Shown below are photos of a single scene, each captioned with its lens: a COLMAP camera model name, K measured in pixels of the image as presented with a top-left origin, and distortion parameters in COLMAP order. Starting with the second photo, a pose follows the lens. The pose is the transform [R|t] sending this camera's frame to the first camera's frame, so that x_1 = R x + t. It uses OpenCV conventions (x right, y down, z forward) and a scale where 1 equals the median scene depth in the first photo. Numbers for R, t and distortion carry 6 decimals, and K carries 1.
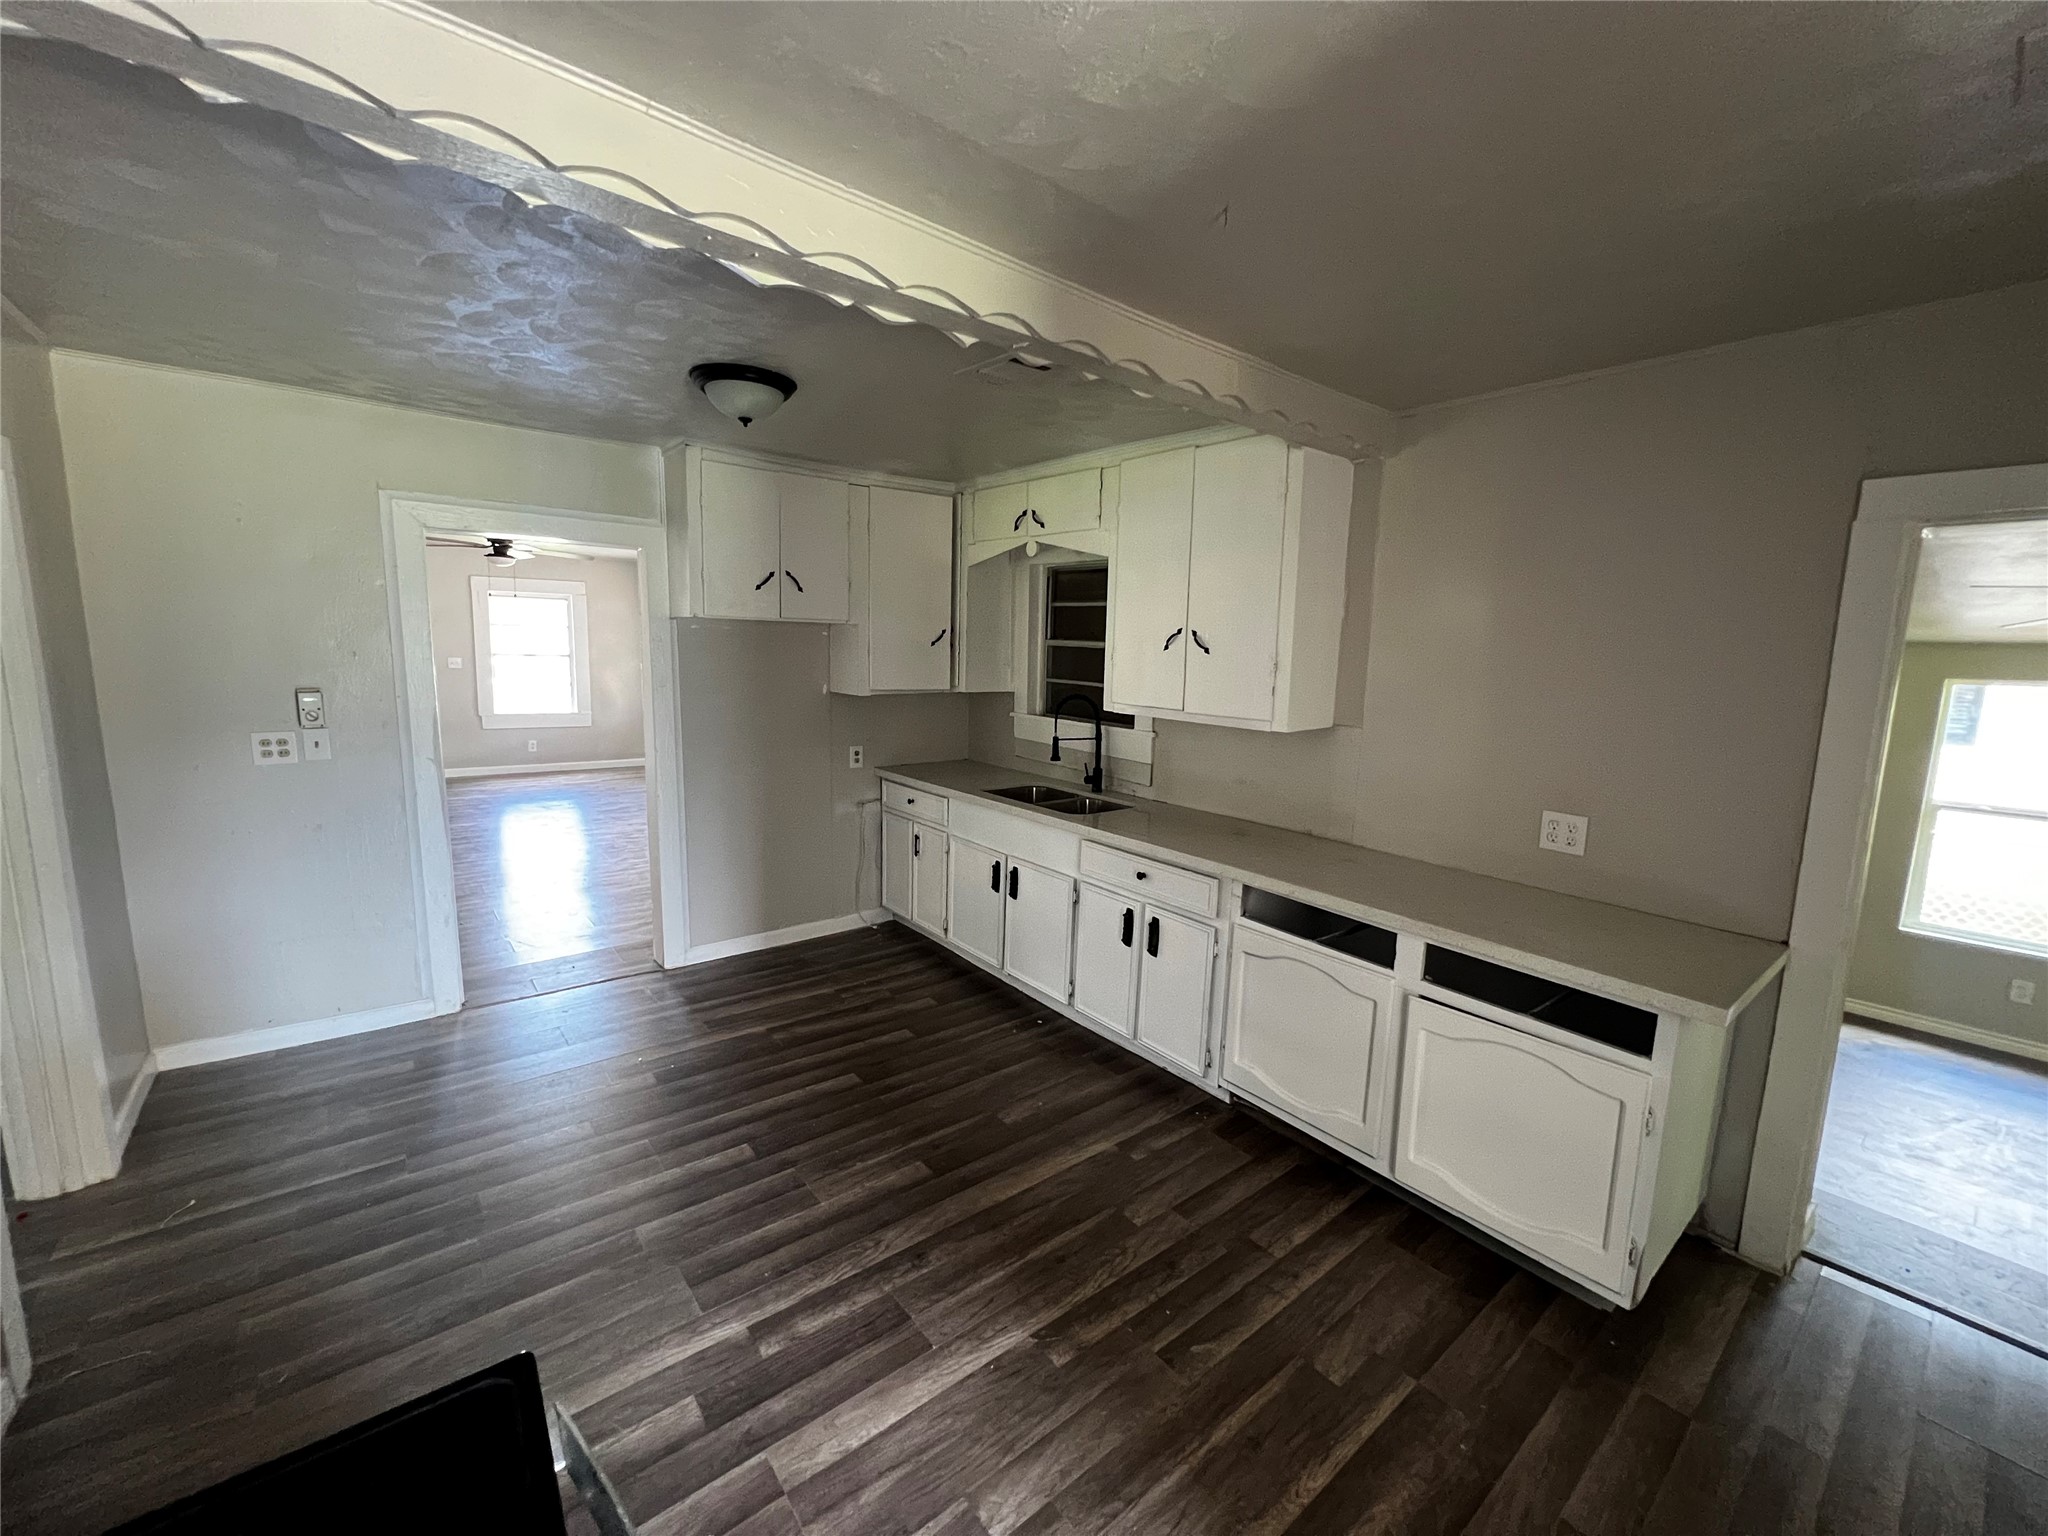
lens RADIAL K [[817.0, 0, 1020.5], [0, 817.0, 765.5], [0, 0, 1]] dist [-0.000471, 0.000348]
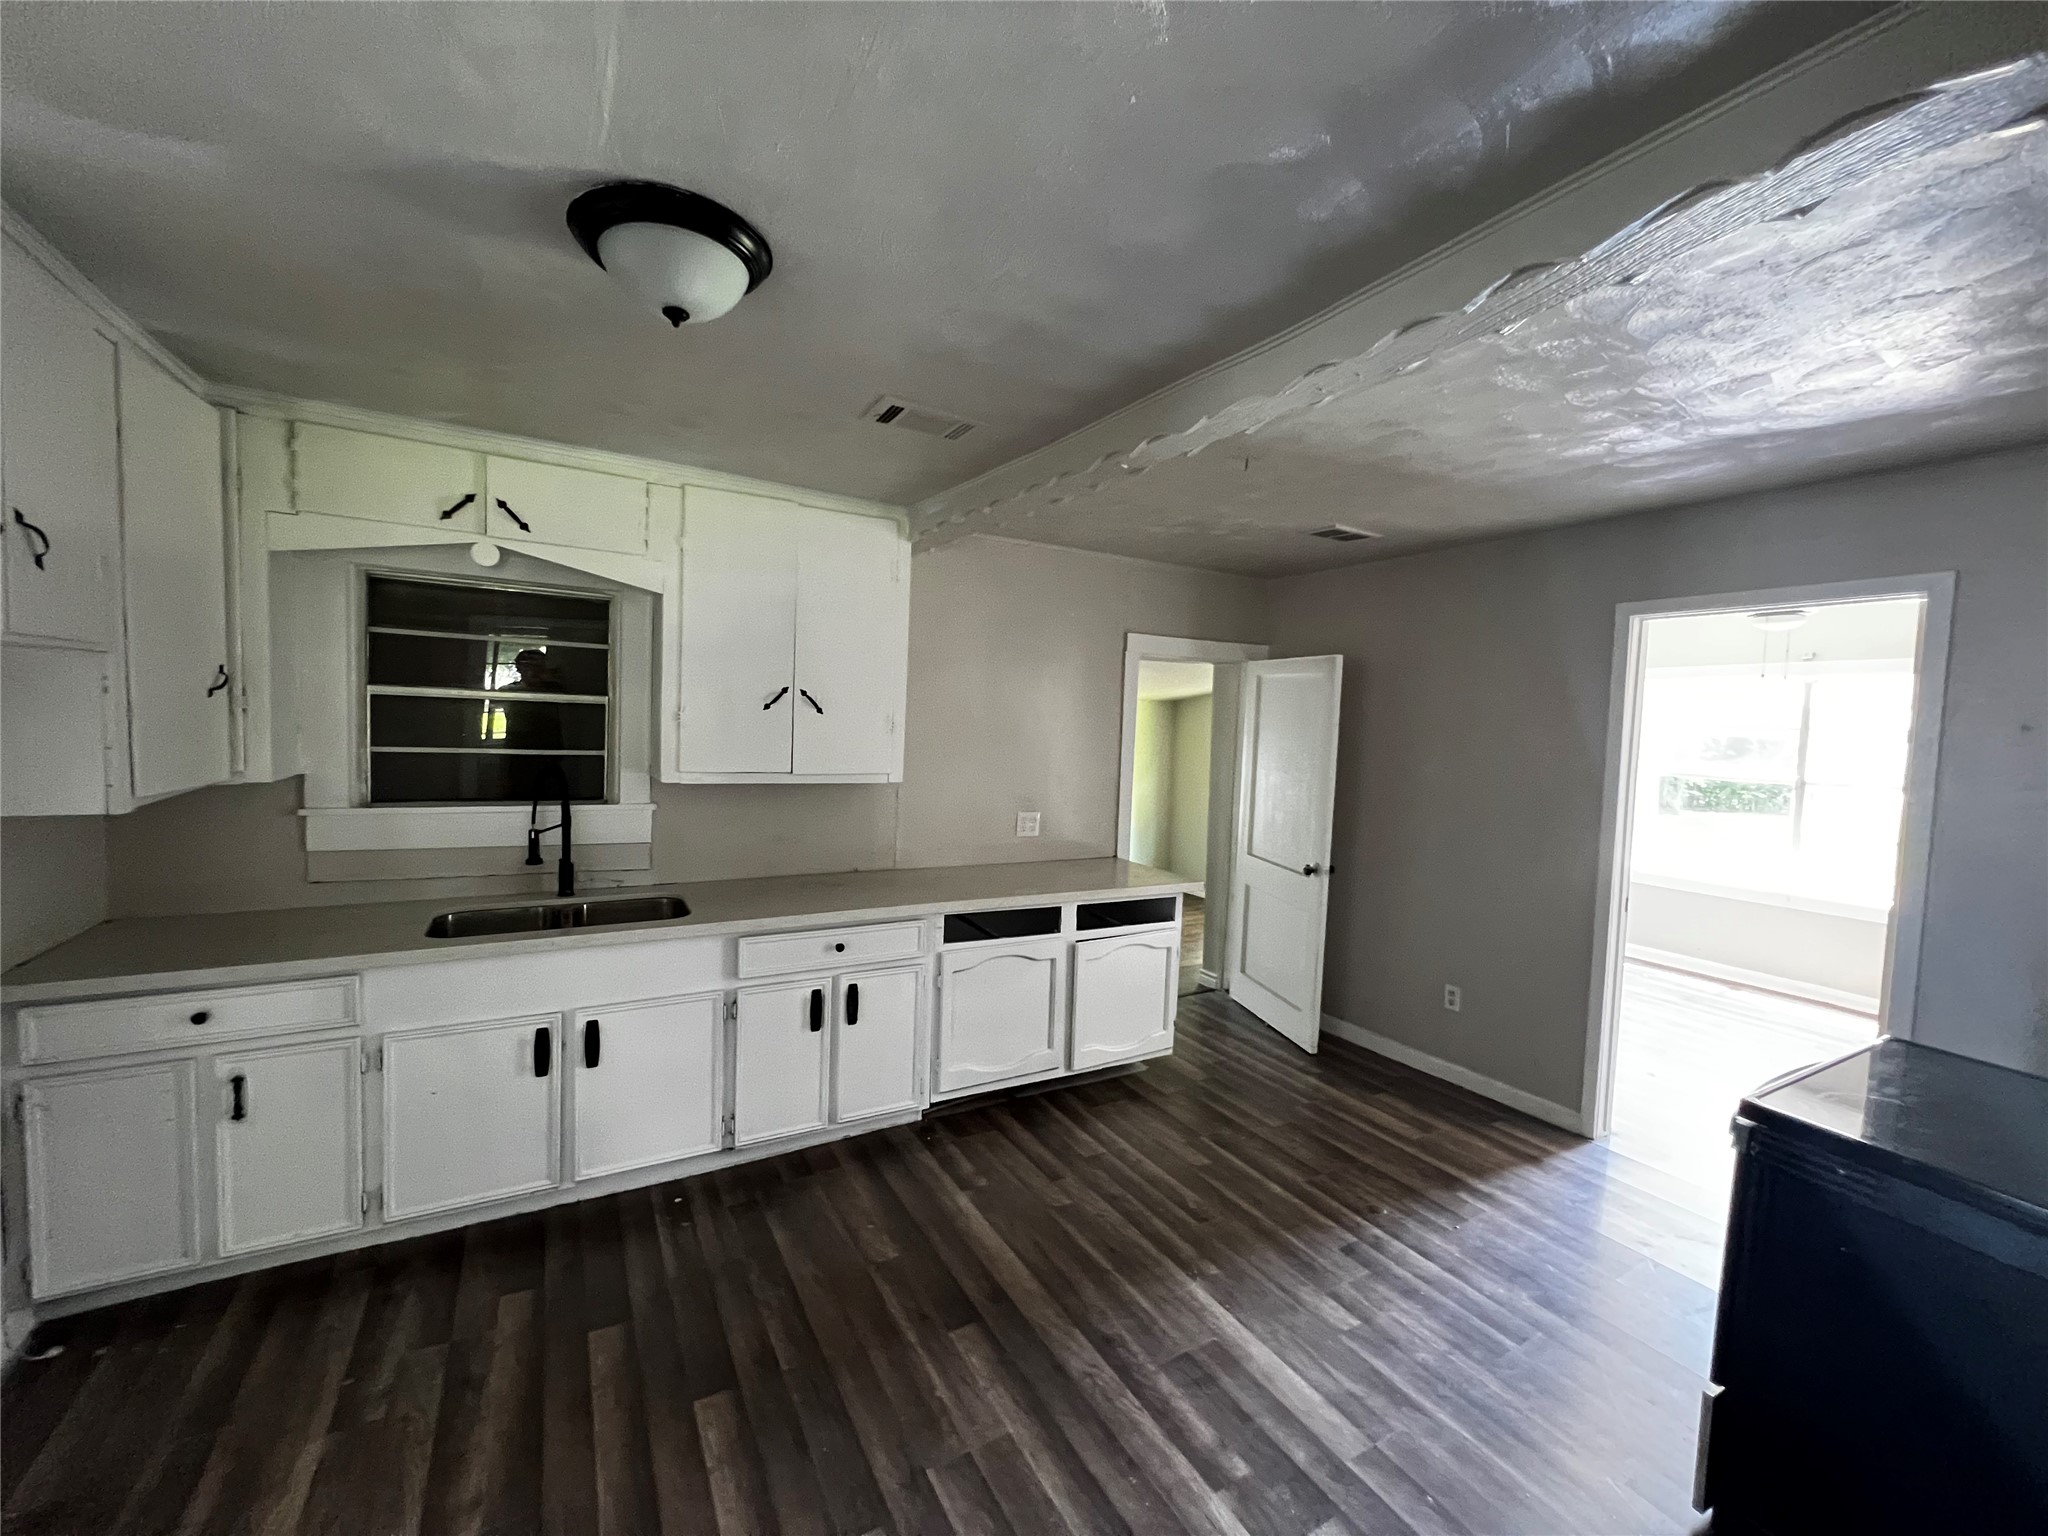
lens RADIAL K [[817.0, 0, 1016.3], [0, 817.0, 764.4], [0, 0, 1]] dist [-0.000471, 0.000348]
pose [[0.159075, -0.083336, 0.983743, -0.894055], [0.113381, 0.991380, 0.065649, -0.140258], [-0.980734, 0.101095, 0.167152, 0.743091]]
